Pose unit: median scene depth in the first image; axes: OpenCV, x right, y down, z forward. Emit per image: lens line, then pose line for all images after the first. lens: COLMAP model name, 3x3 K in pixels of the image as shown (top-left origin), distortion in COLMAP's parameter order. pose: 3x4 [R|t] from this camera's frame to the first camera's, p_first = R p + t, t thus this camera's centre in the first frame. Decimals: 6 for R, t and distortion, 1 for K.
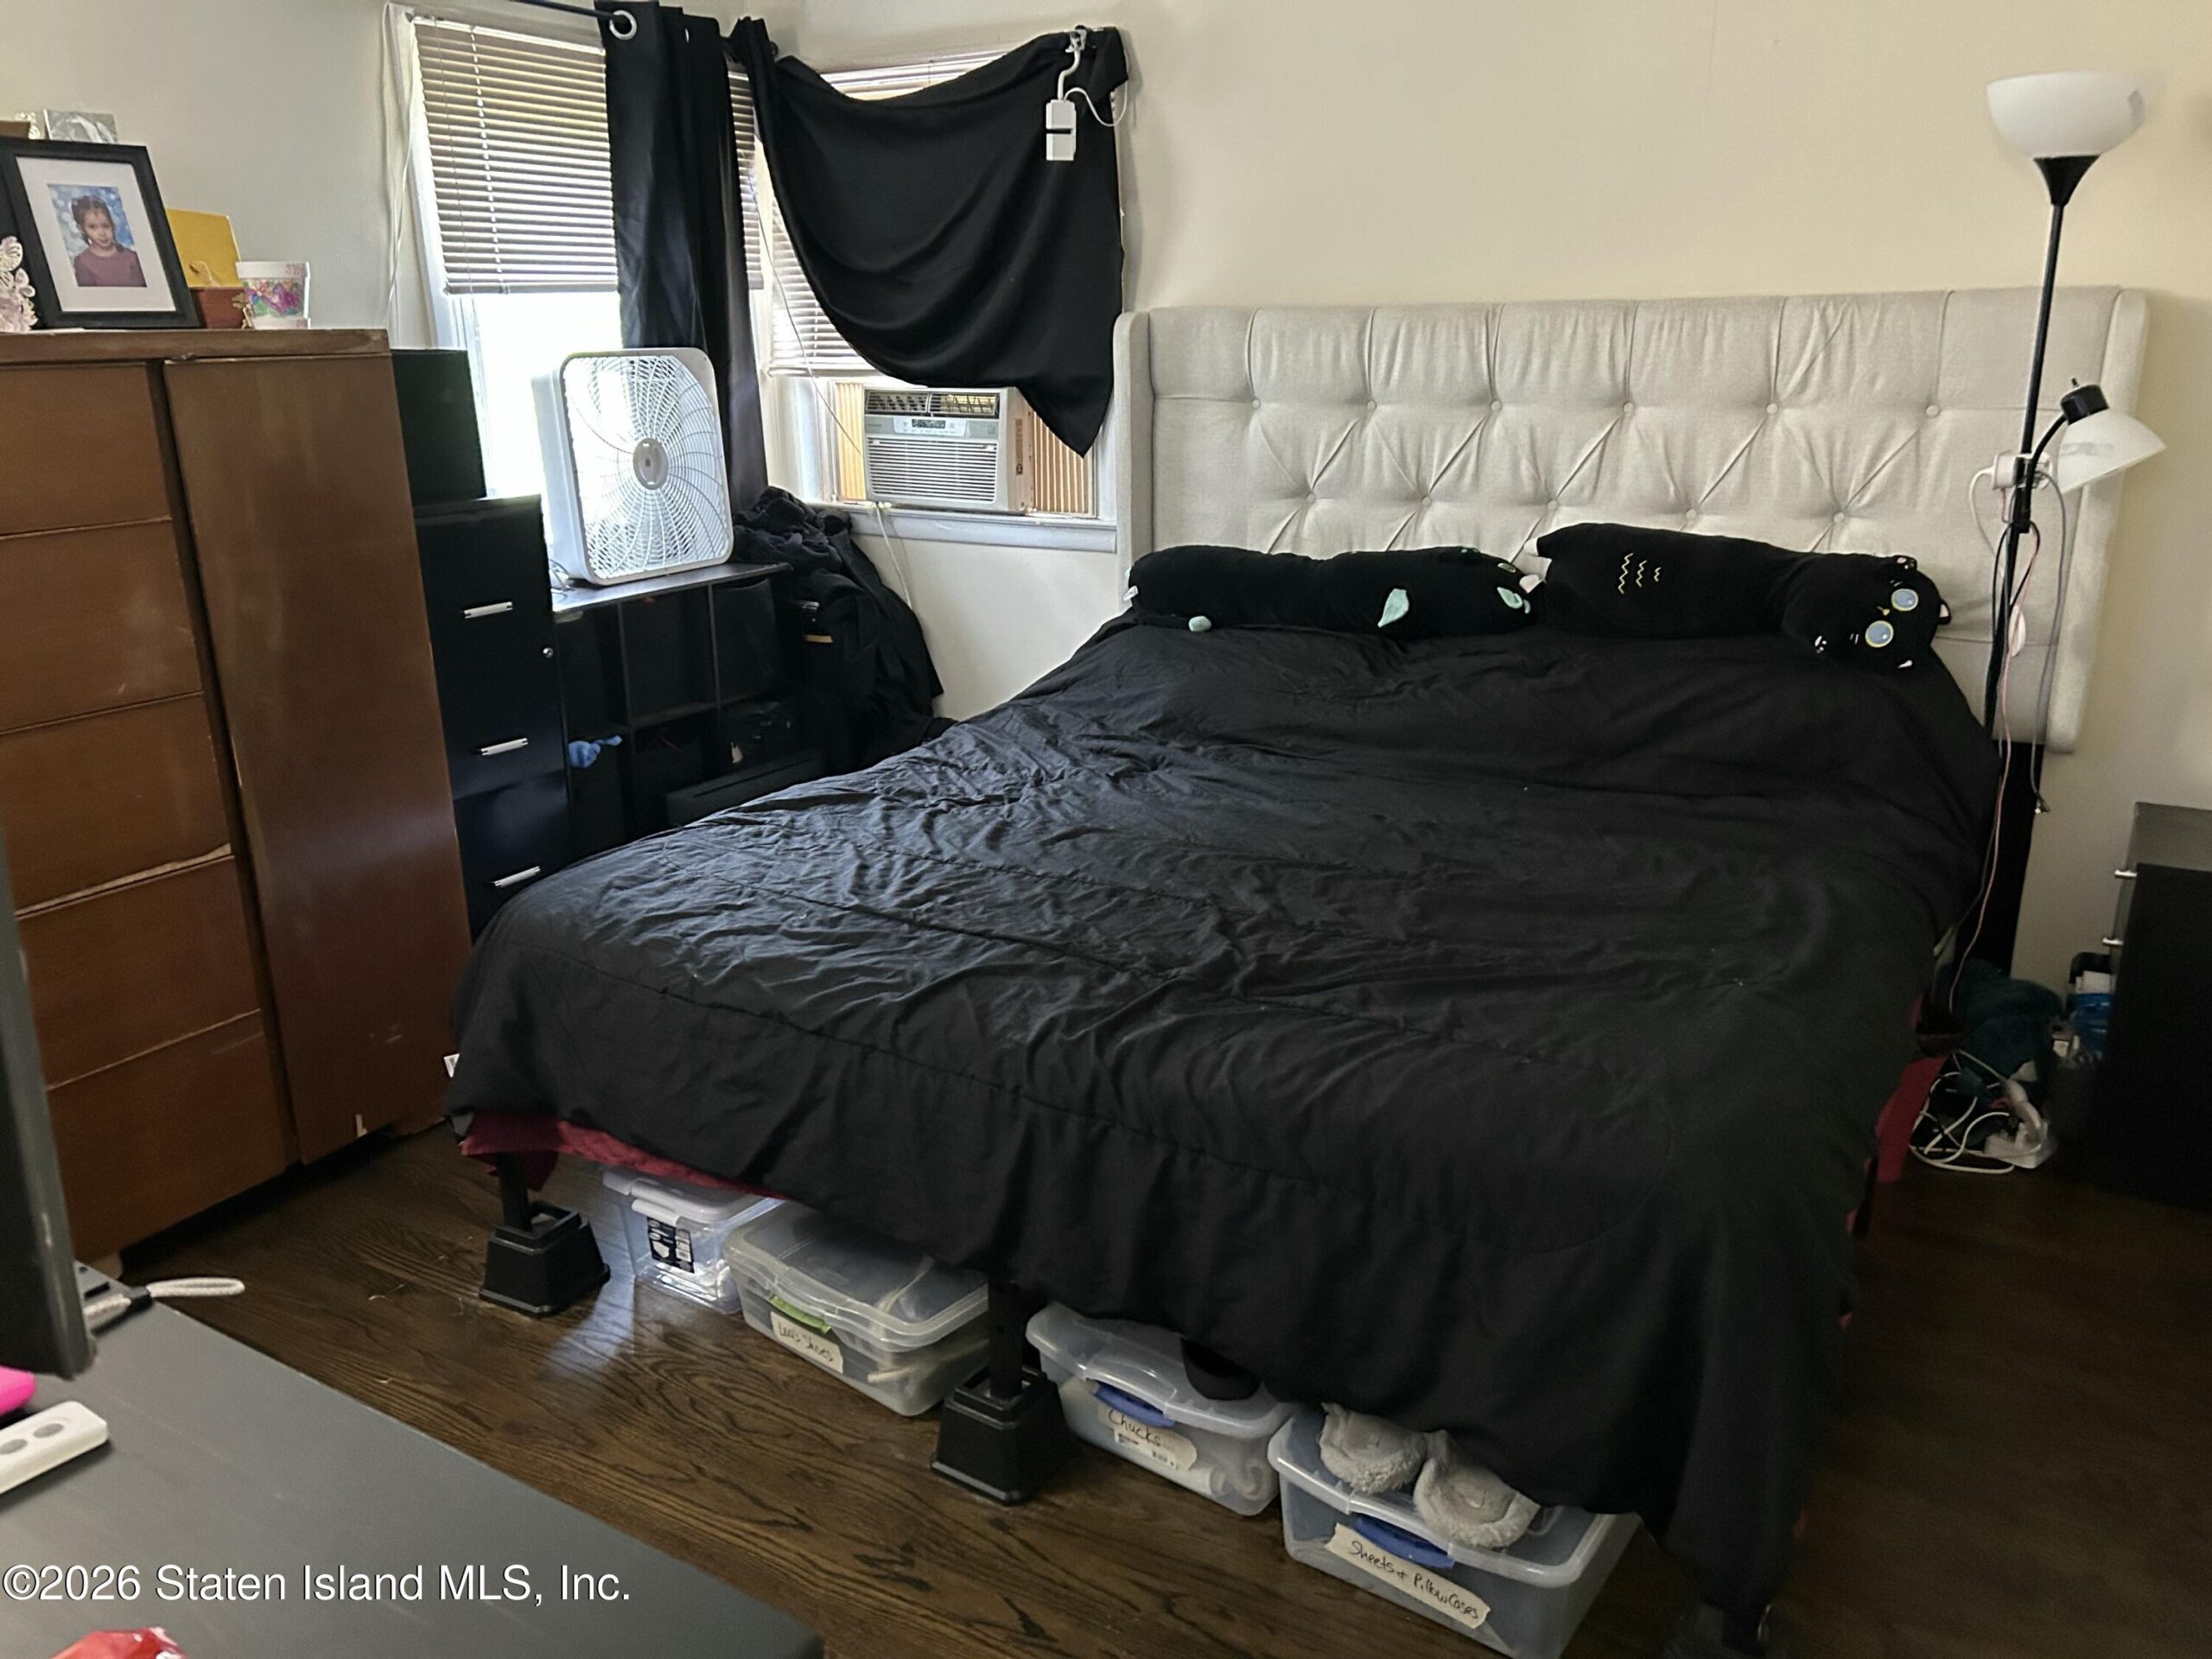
lens RADIAL K [[1675.9, 0, 1110.0], [0, 1675.9, 840.8], [0, 0, 1]] dist [0.053229, -0.058698]
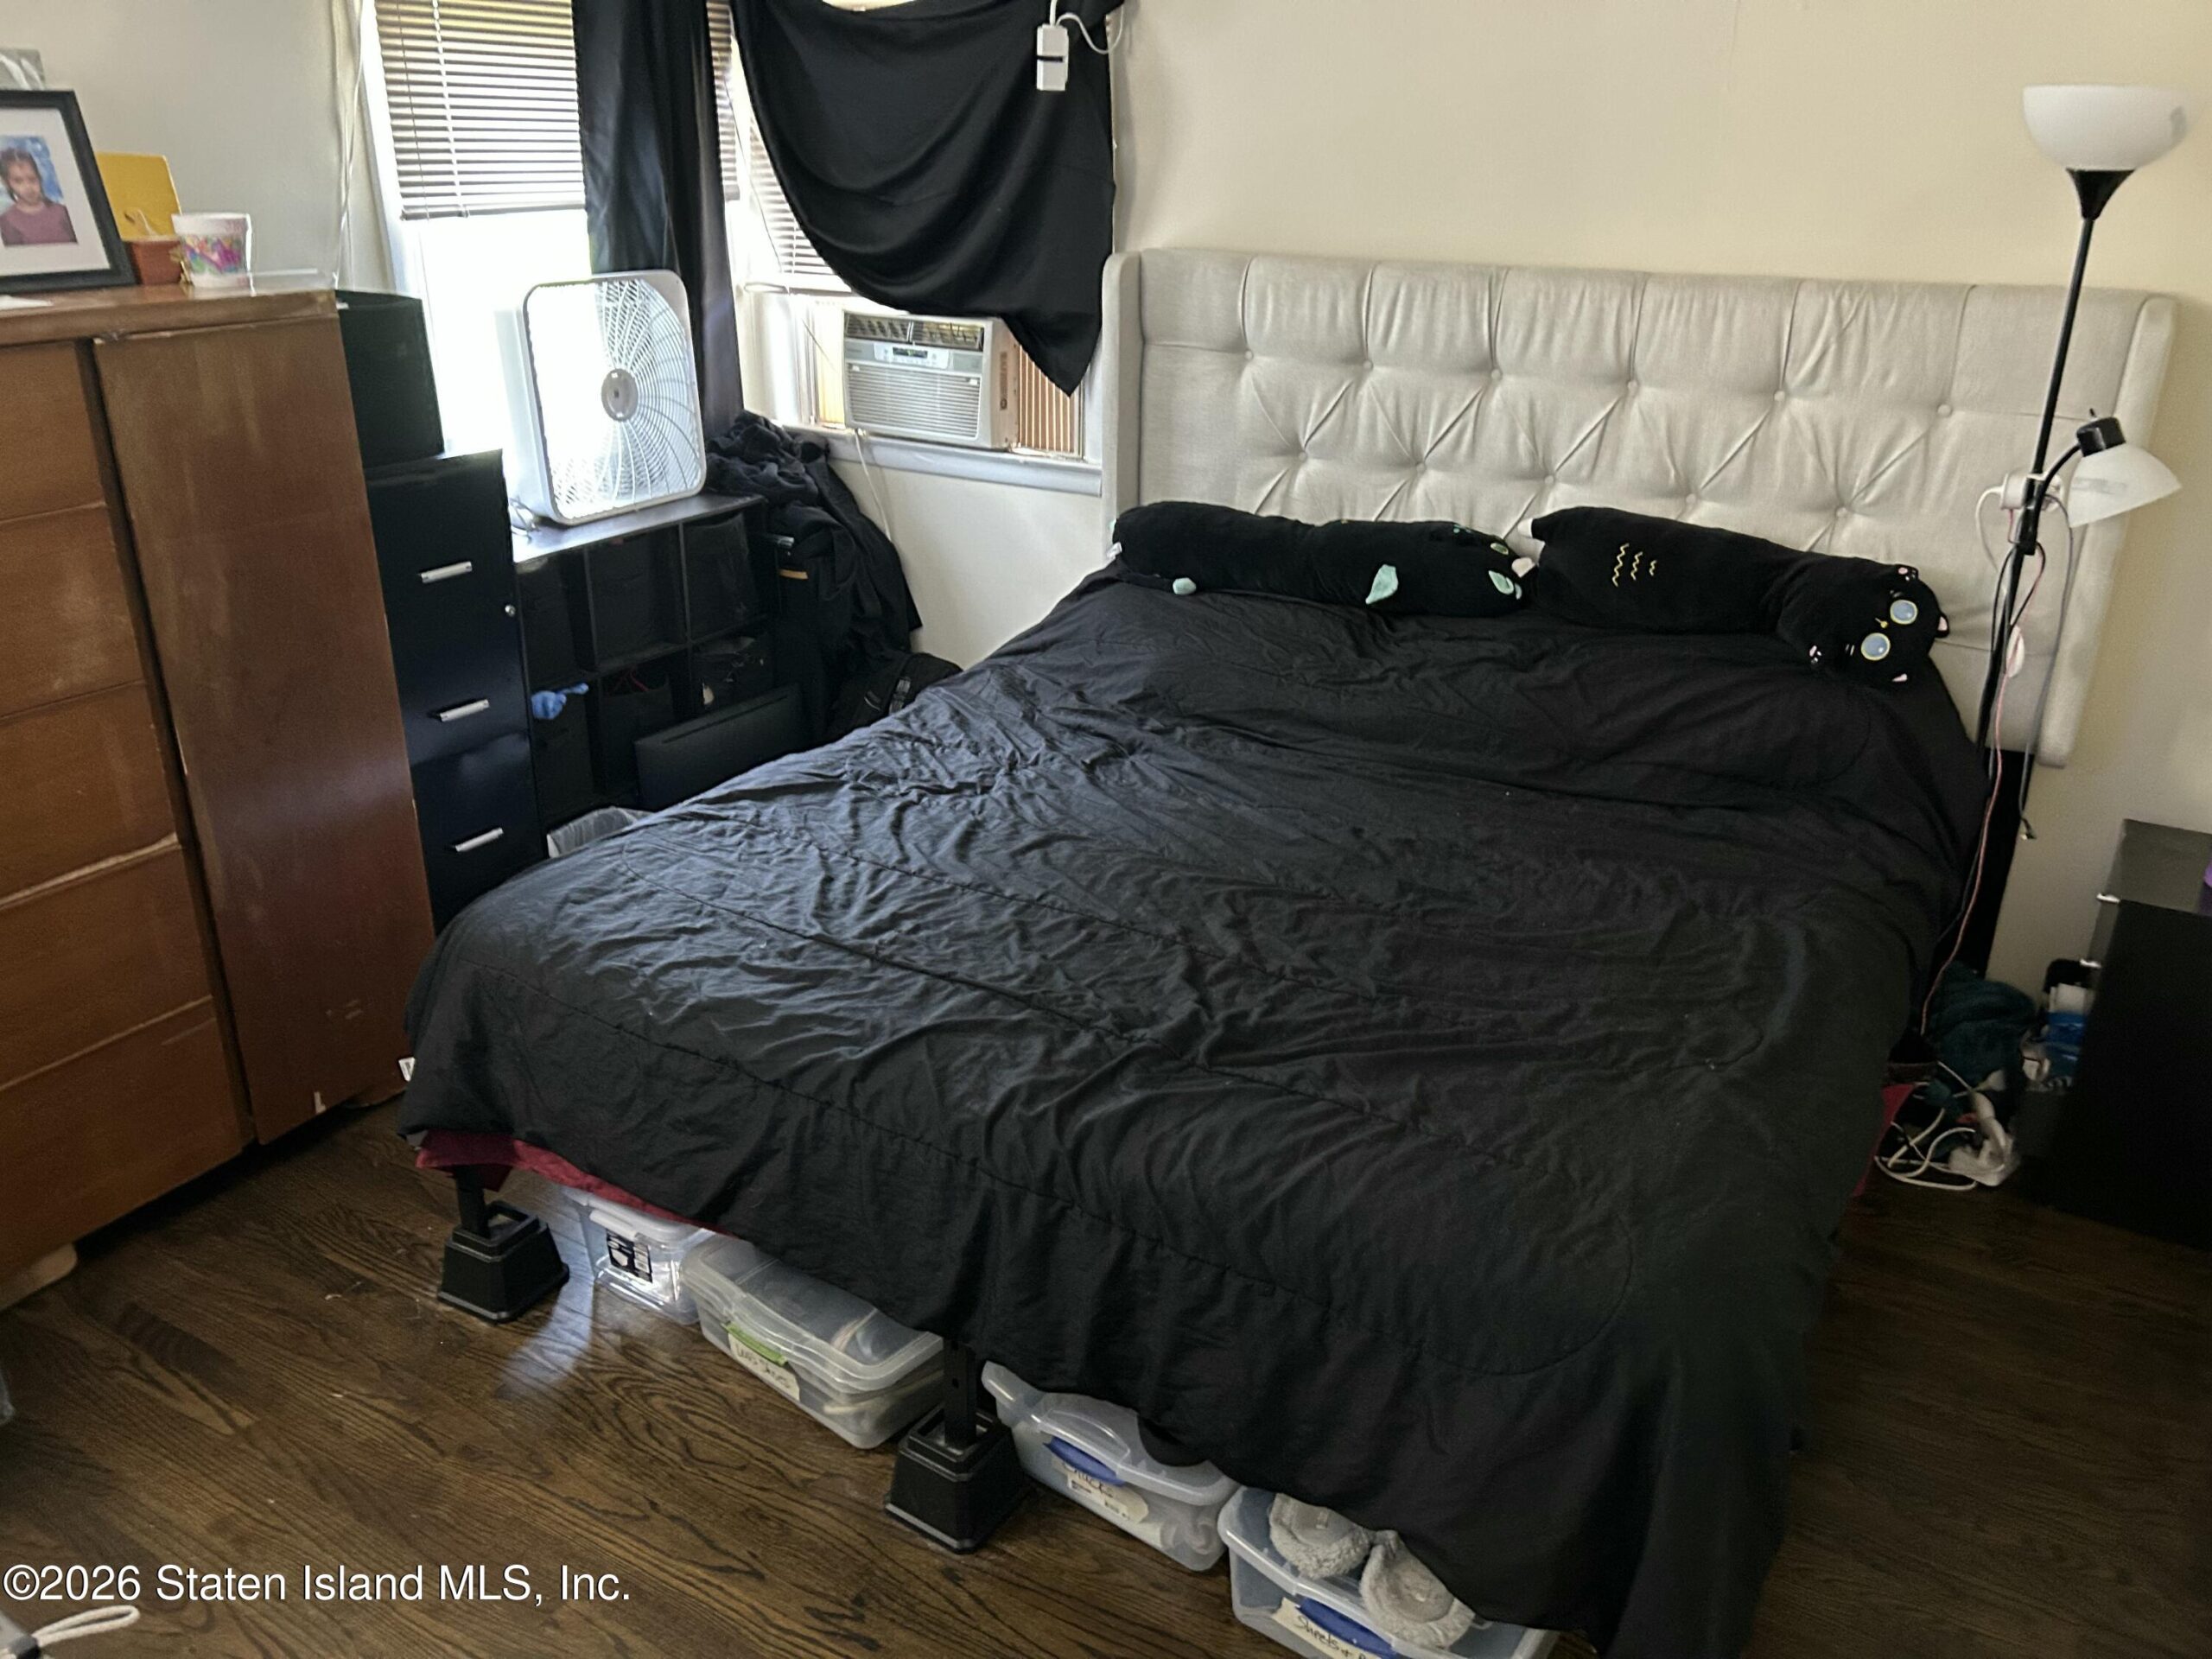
lens RADIAL K [[1675.9, 0, 1116.7], [0, 1675.9, 816.0], [0, 0, 1]] dist [0.053229, -0.058698]
pose [[0.999640, 0.024009, 0.012001, 0.007824], [-0.024906, 0.996383, 0.081240, -0.097088], [-0.010007, -0.081510, 0.996622, 0.024388]]
